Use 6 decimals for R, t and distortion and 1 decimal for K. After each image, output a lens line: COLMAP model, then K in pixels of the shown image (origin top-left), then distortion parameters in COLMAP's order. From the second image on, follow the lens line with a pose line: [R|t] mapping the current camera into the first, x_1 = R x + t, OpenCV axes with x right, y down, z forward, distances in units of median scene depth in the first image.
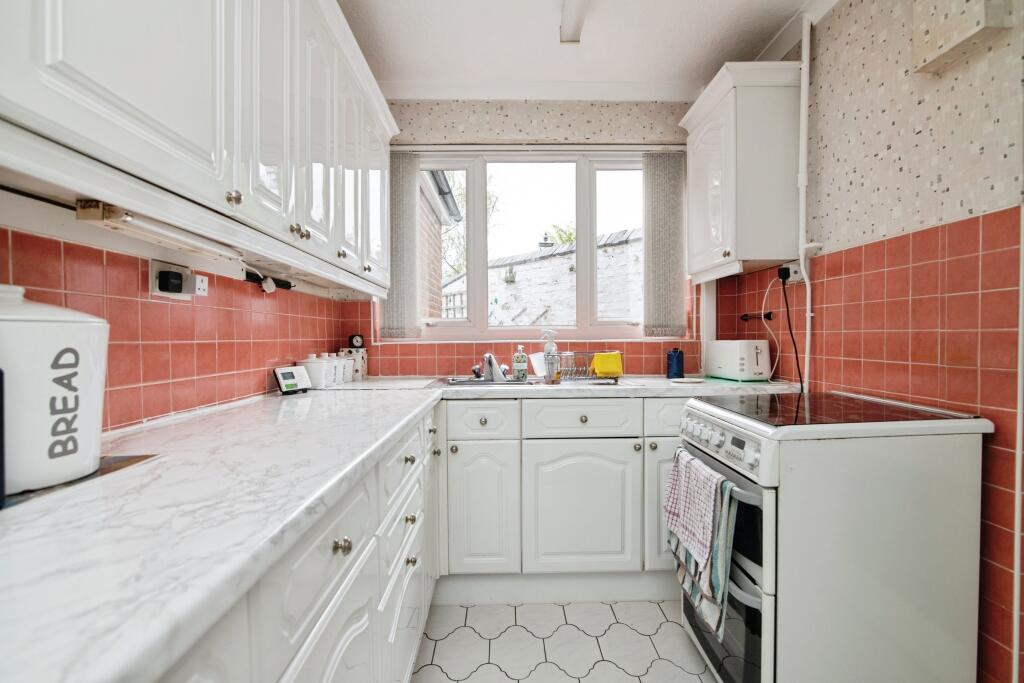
lens RADIAL K [[473.6, 0, 514.2], [0, 473.6, 335.5], [0, 0, 1]] dist [-0.003408, 0.000098]
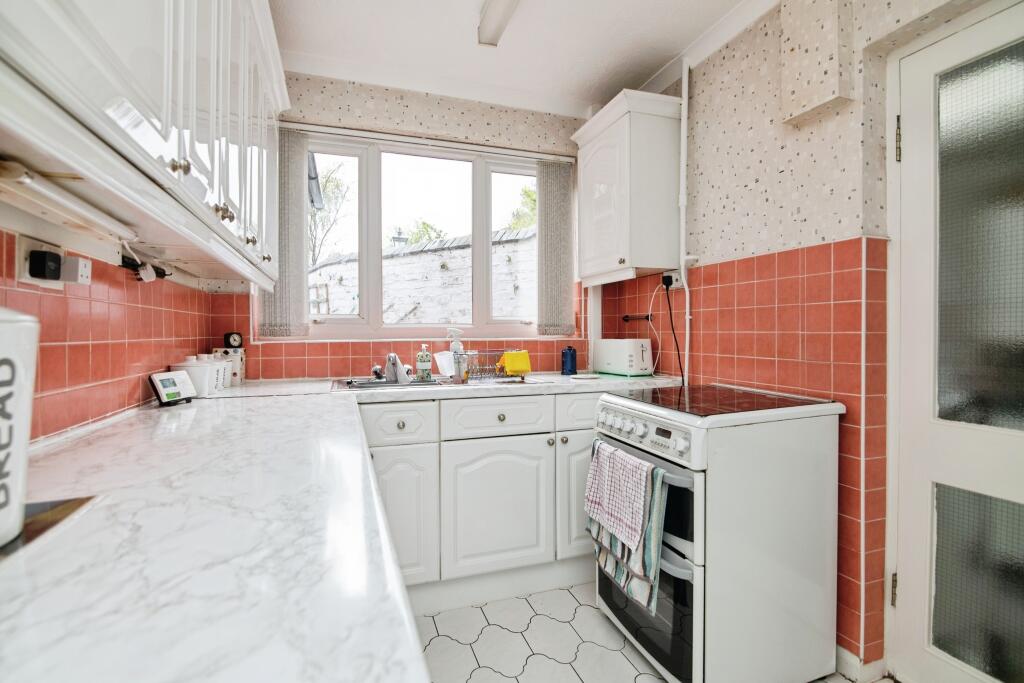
lens RADIAL K [[472.9, 0, 509.6], [0, 472.9, 326.5], [0, 0, 1]] dist [-0.002454, 0.000120]
pose [[0.954178, 0.007946, 0.299134, -0.139306], [-0.004373, 0.999911, -0.012612, -0.005105], [-0.299208, 0.010726, 0.954128, 0.029713]]
